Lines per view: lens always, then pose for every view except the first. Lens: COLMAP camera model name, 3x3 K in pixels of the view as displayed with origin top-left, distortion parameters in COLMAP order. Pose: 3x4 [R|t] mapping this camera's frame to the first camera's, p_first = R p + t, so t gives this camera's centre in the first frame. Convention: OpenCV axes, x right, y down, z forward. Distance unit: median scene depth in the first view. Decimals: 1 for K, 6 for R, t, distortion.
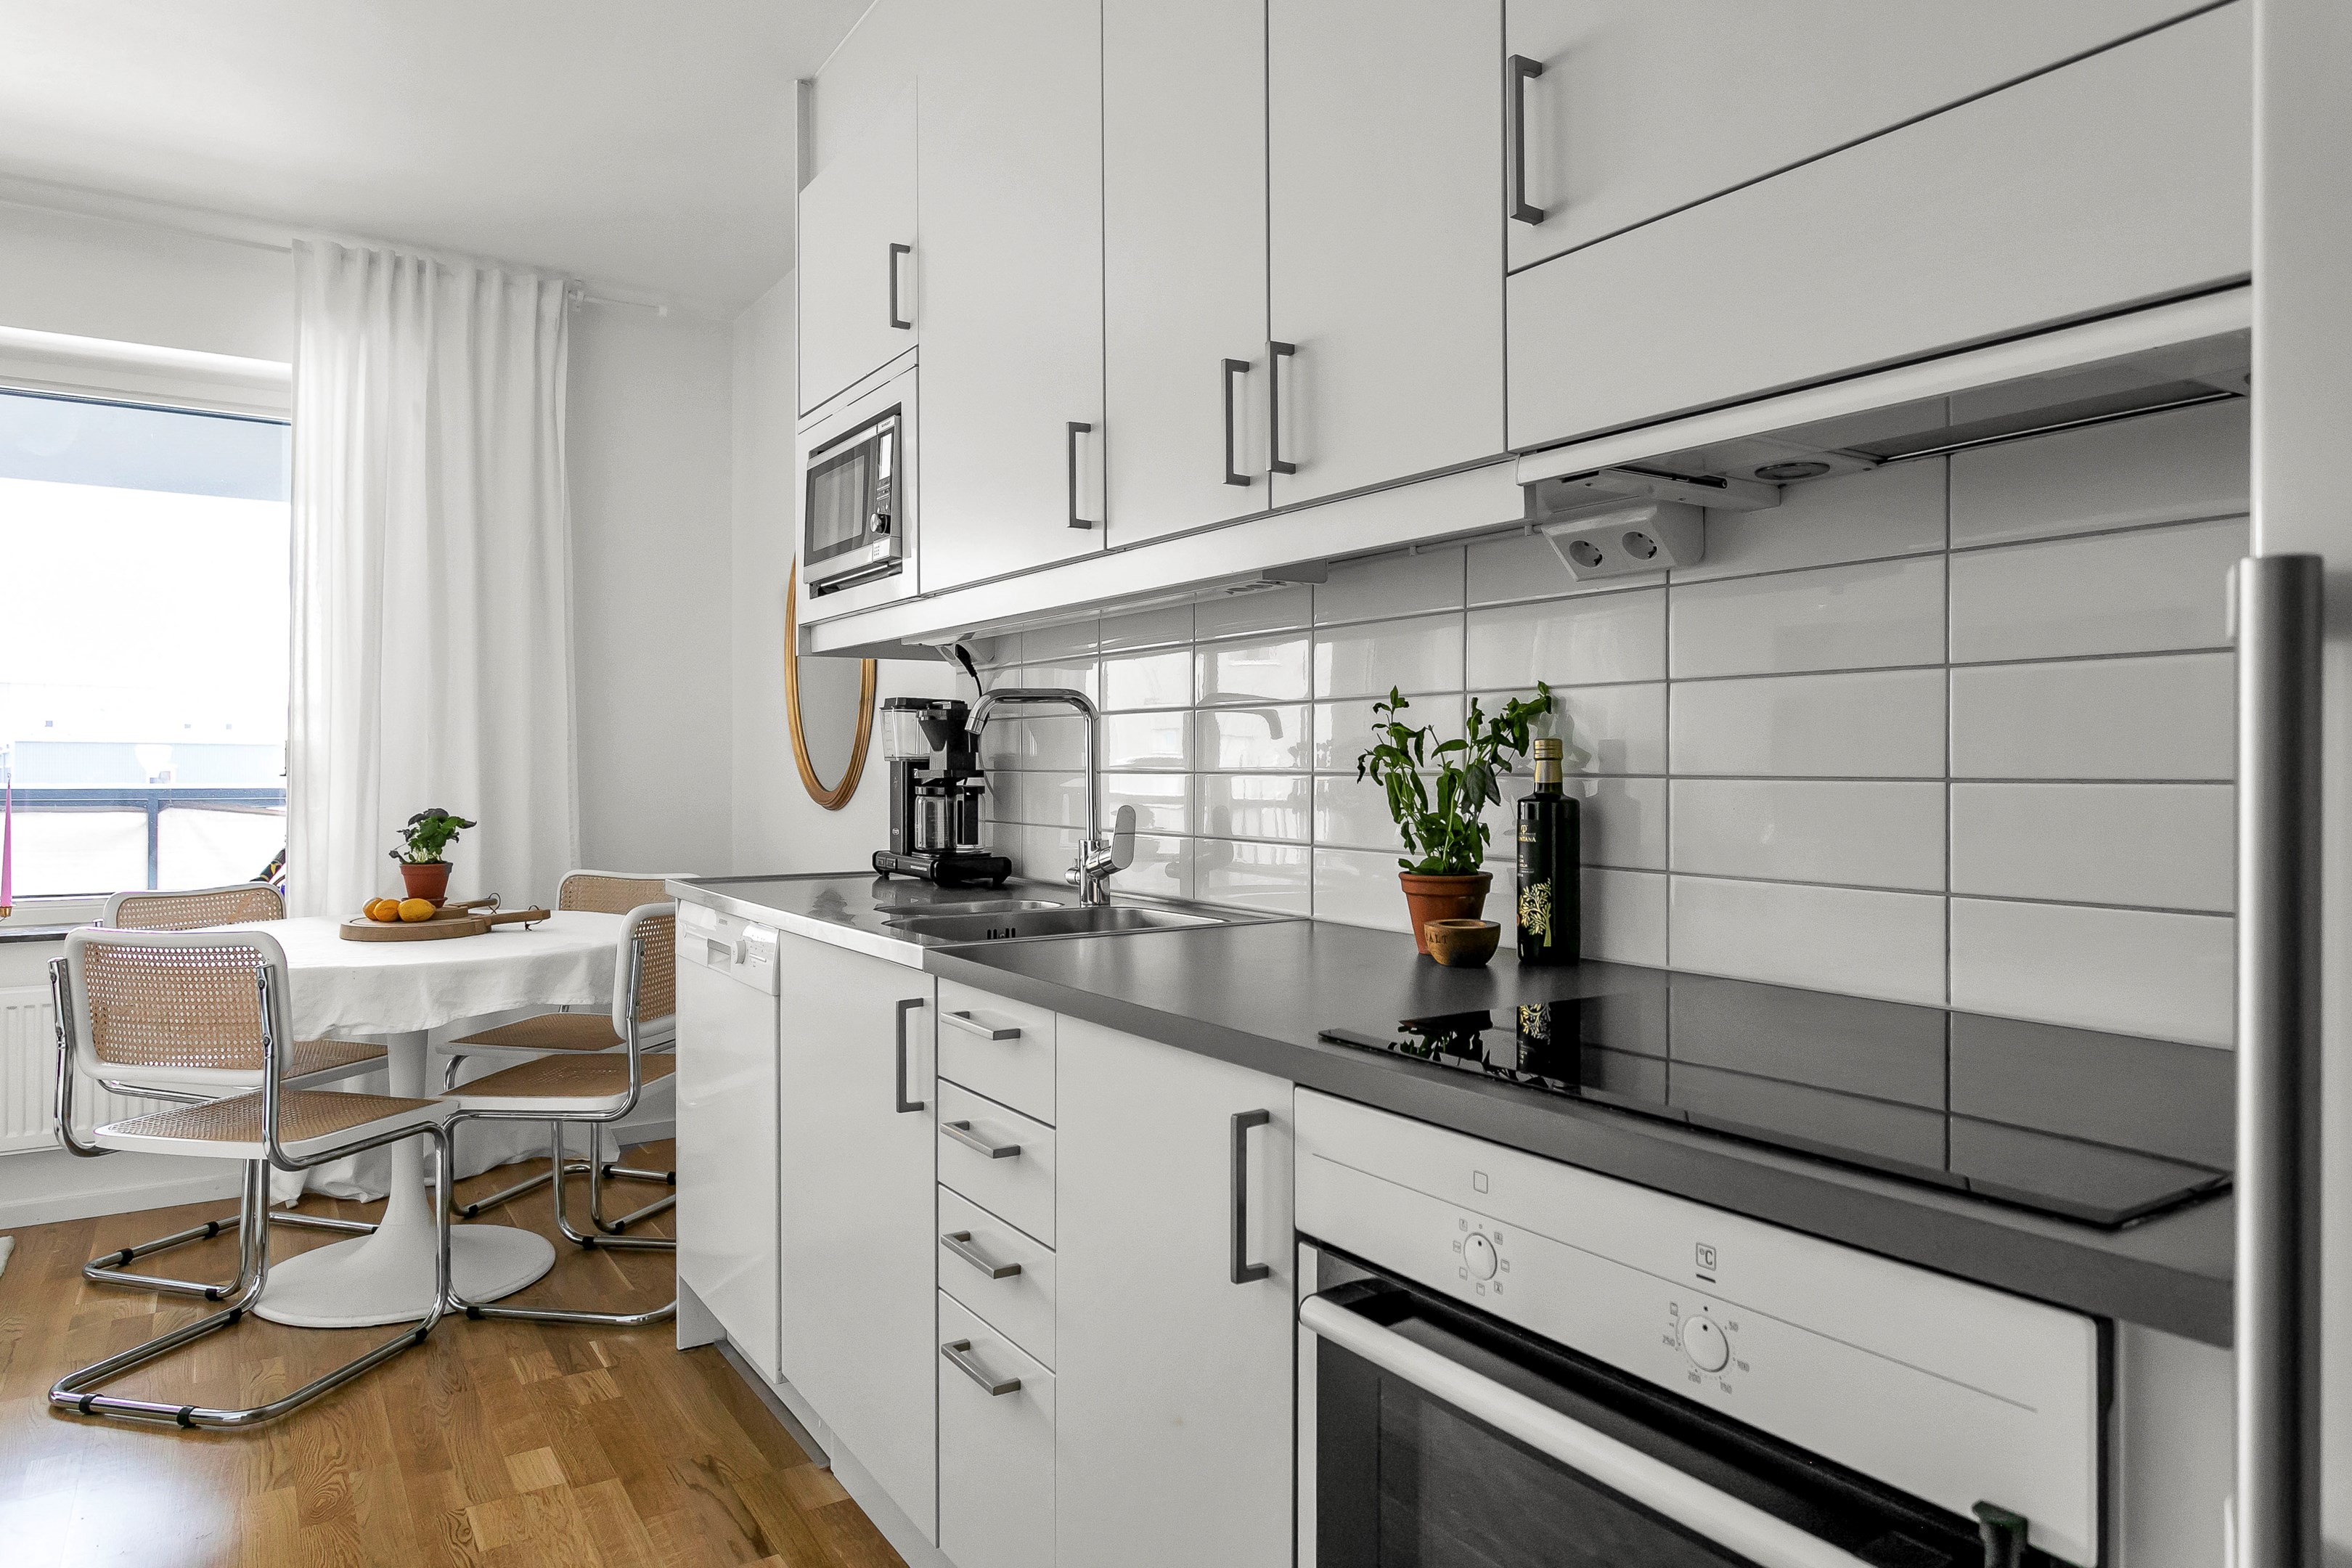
lens RADIAL K [[1463.9, 0, 1176.0], [0, 1463.9, 784.0], [0, 0, 1]] dist [-0.012471, 0.003386]
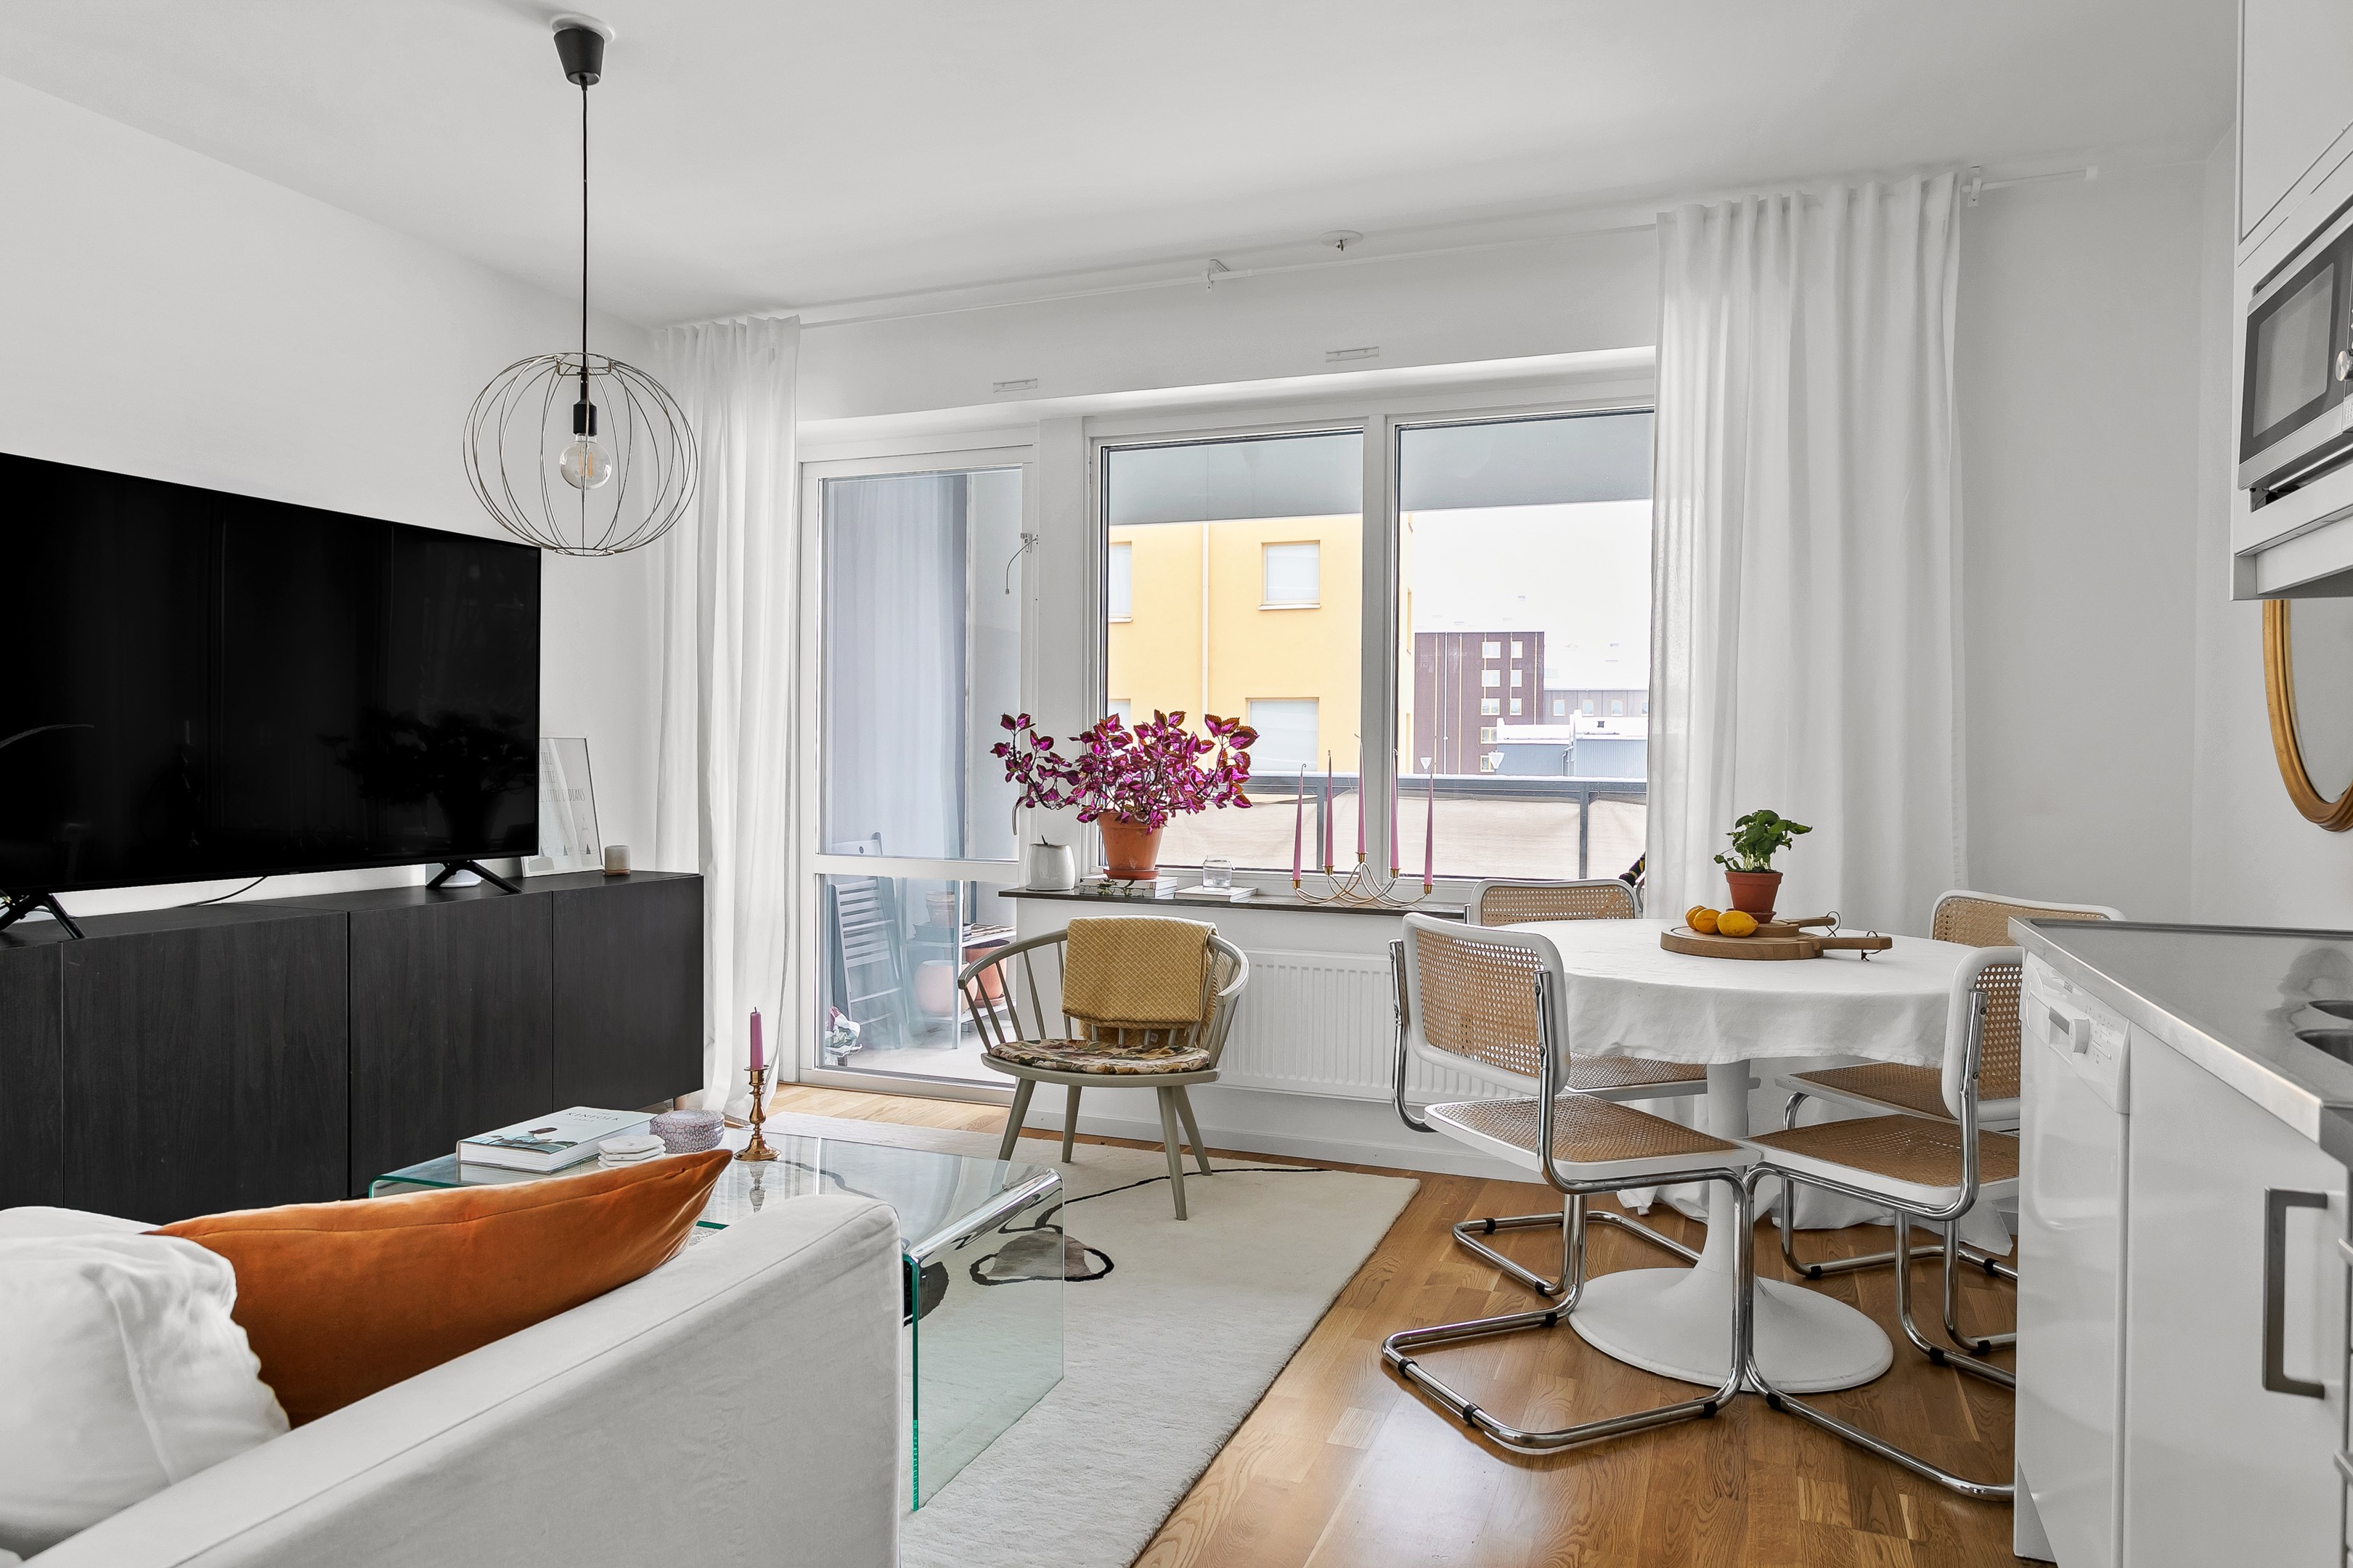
lens RADIAL K [[1464.5, 0, 1176.5], [0, 1464.5, 784.0], [0, 0, 1]] dist [-0.012471, 0.003386]
pose [[0.568611, 0.016612, -0.822439, 0.015414], [-0.015029, 0.999839, 0.009805, -0.002139], [0.822469, 0.006785, 0.568769, 0.220956]]
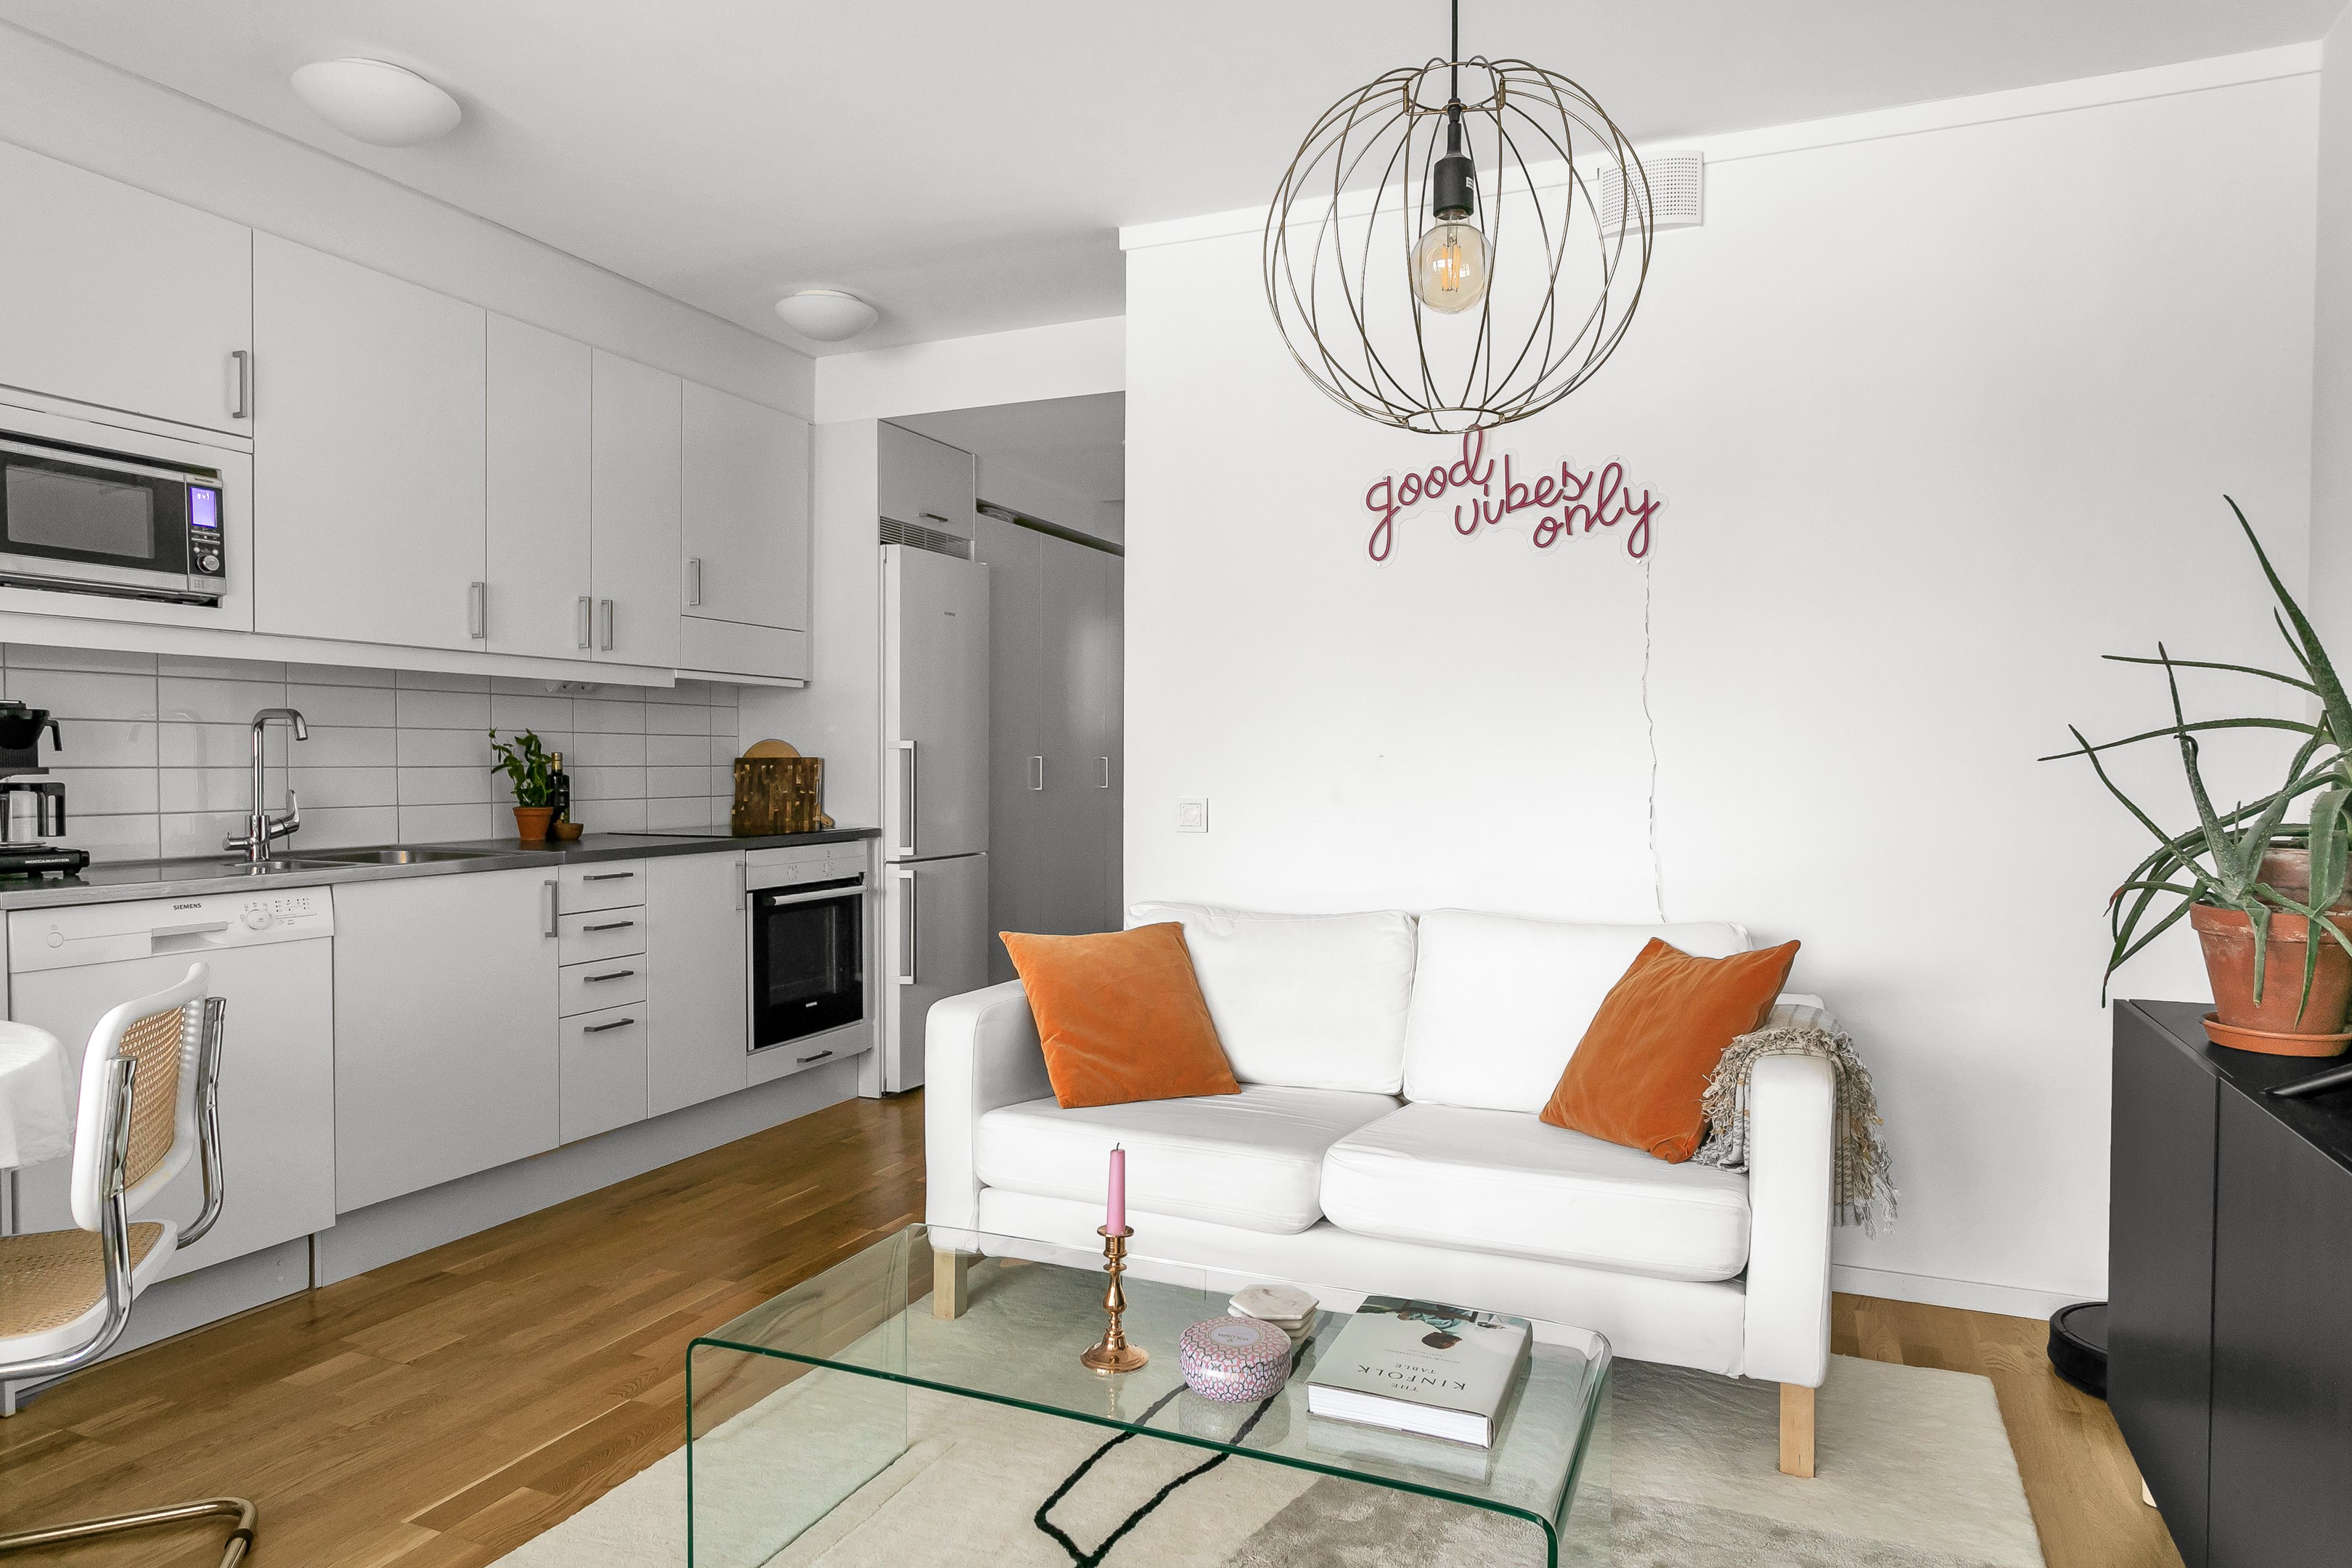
lens RADIAL K [[1463.9, 0, 1176.0], [0, 1463.9, 784.0], [0, 0, 1]] dist [-0.012471, 0.003386]
pose [[-0.560537, -0.018438, 0.827924, -1.527406], [0.002572, 0.999709, 0.024005, -0.020968], [-0.828125, 0.015585, -0.560326, 0.932054]]
